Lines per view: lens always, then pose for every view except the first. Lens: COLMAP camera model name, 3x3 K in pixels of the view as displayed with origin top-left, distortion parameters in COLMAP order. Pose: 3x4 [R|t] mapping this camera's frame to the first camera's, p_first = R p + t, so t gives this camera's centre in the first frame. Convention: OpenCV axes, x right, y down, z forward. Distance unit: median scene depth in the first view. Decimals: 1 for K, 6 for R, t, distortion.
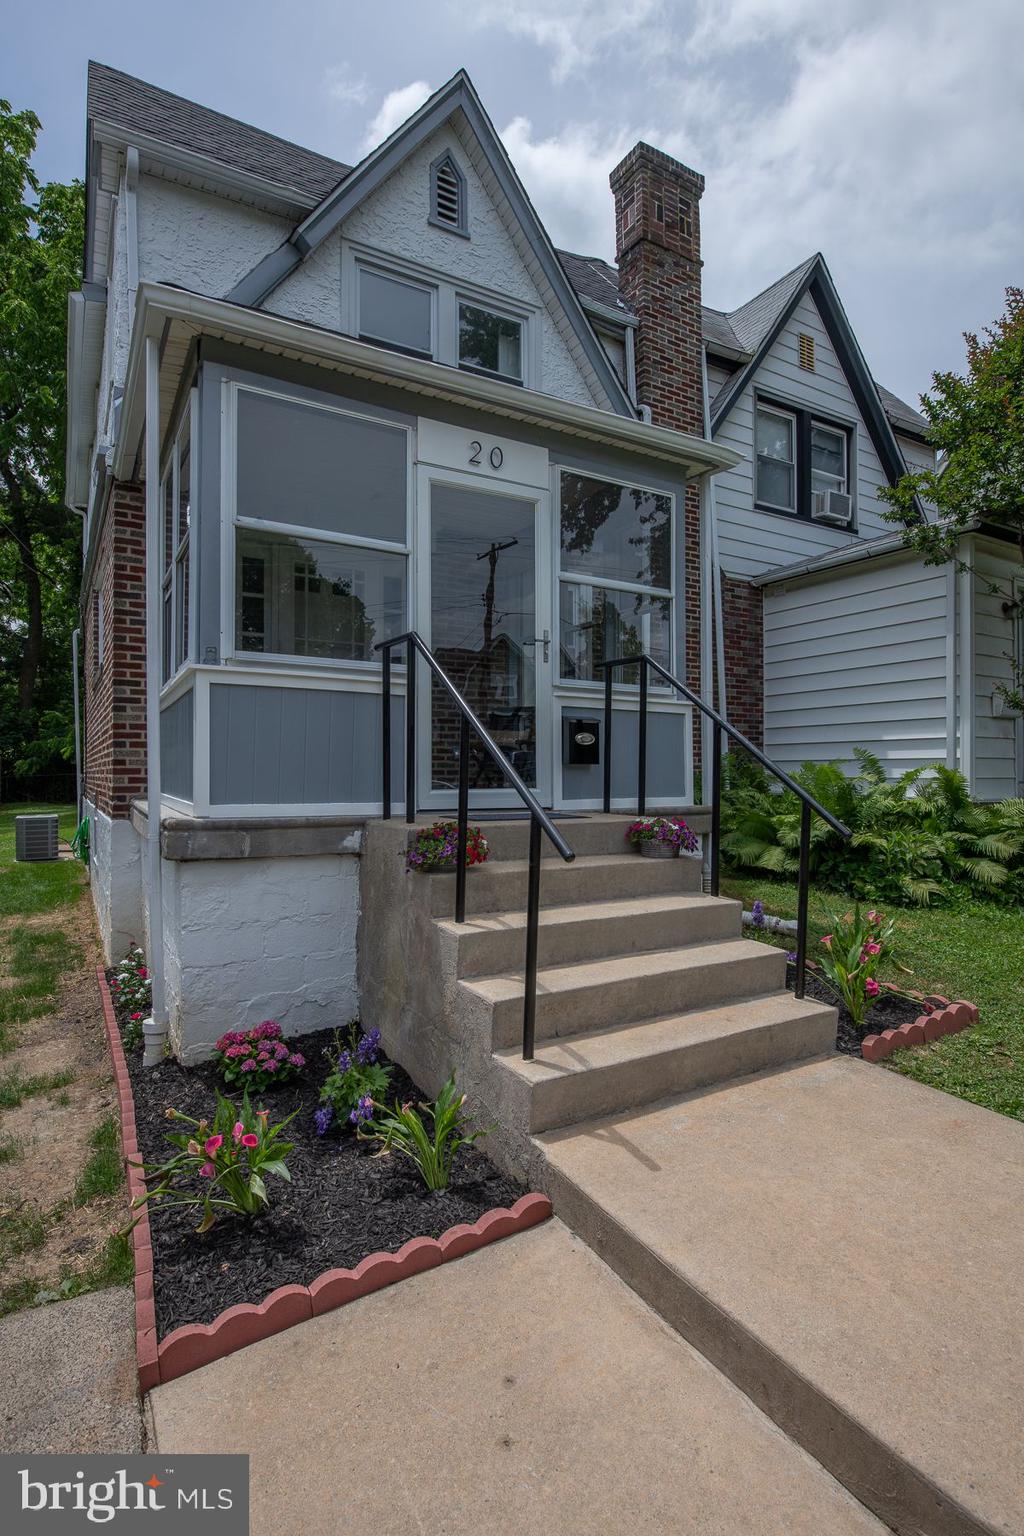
lens RADIAL K [[763.9, 0, 509.3], [0, 763.9, 769.9], [0, 0, 1]] dist [-0.005305, -0.000453]
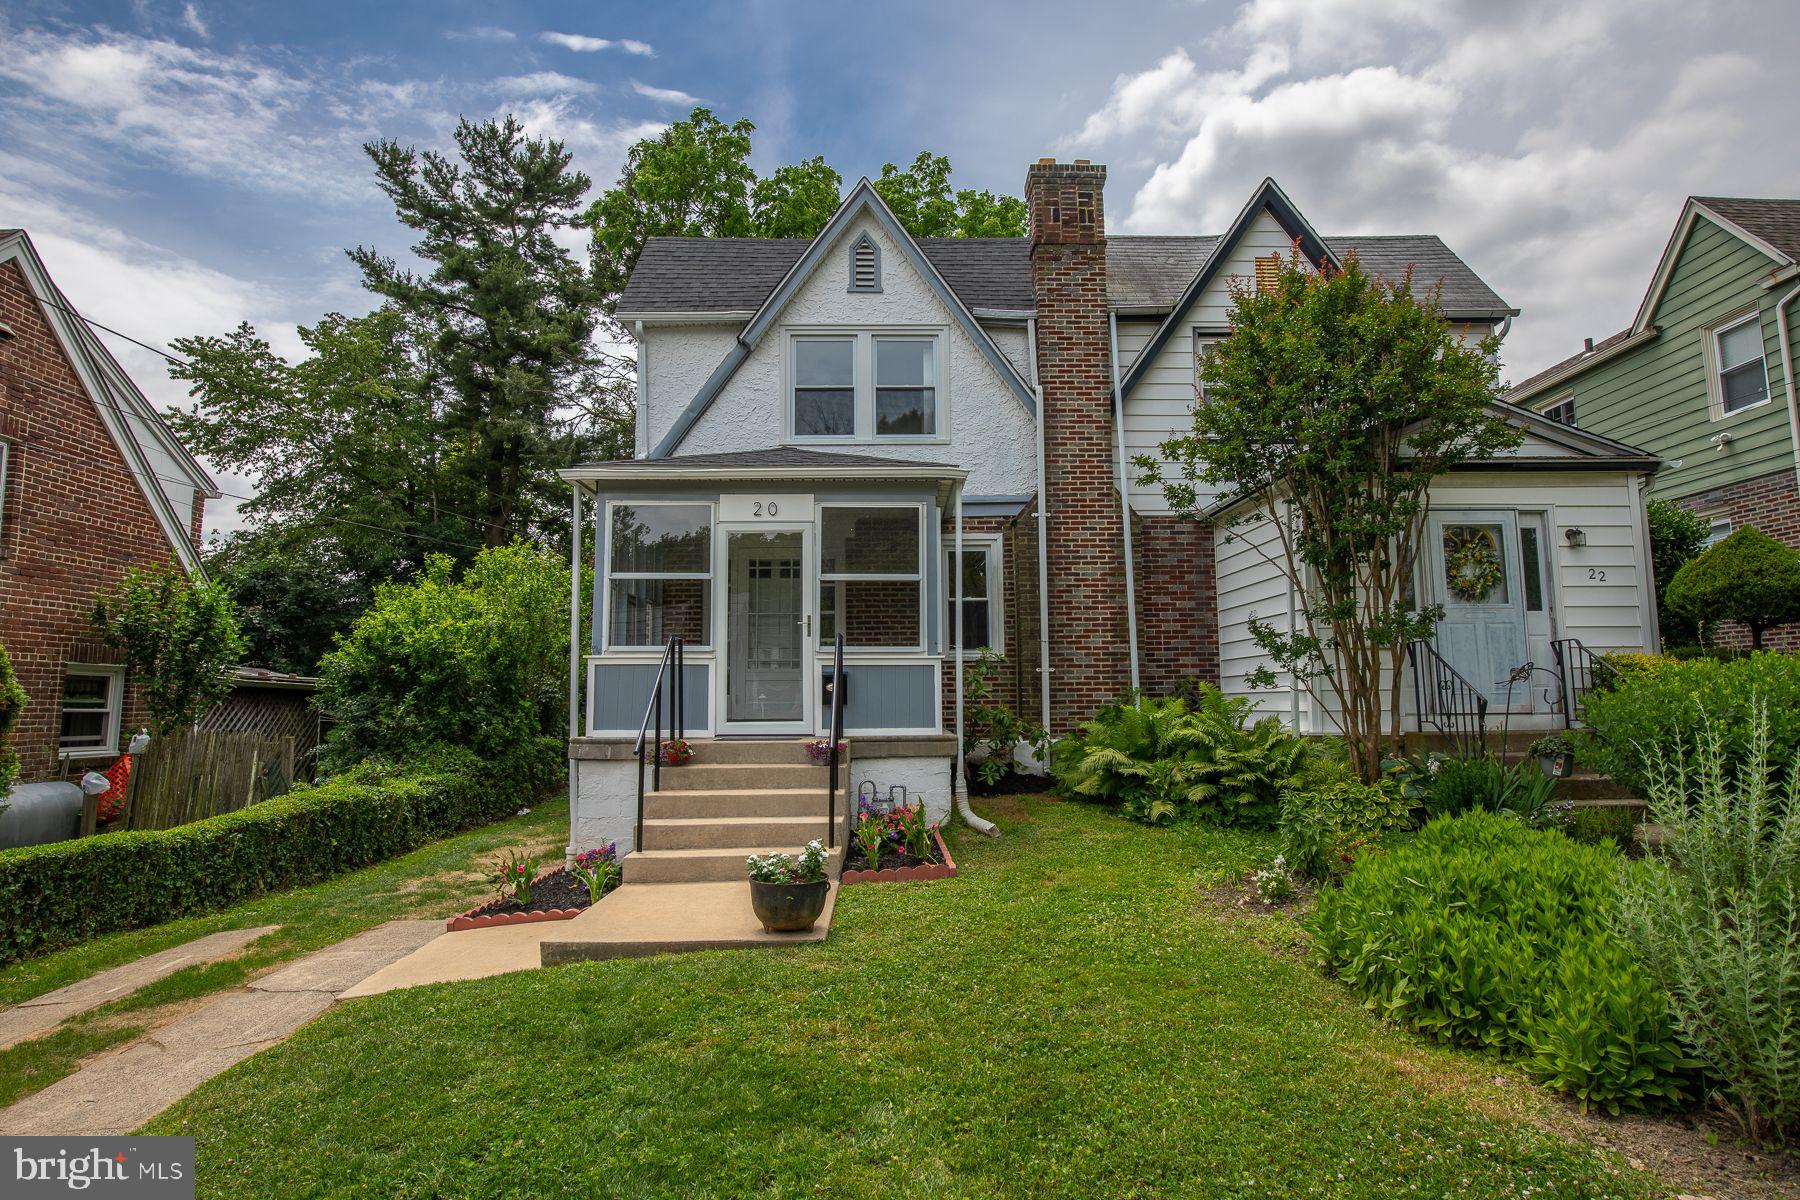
lens RADIAL K [[991.0, 0, 901.5], [0, 991.0, 597.0], [0, 0, 1]] dist [0.004680, -0.000042]
pose [[0.878998, -0.061940, -0.472785, 0.765115], [0.012328, 0.994148, -0.107324, -0.004590], [0.476666, 0.088510, 0.874618, -0.418800]]
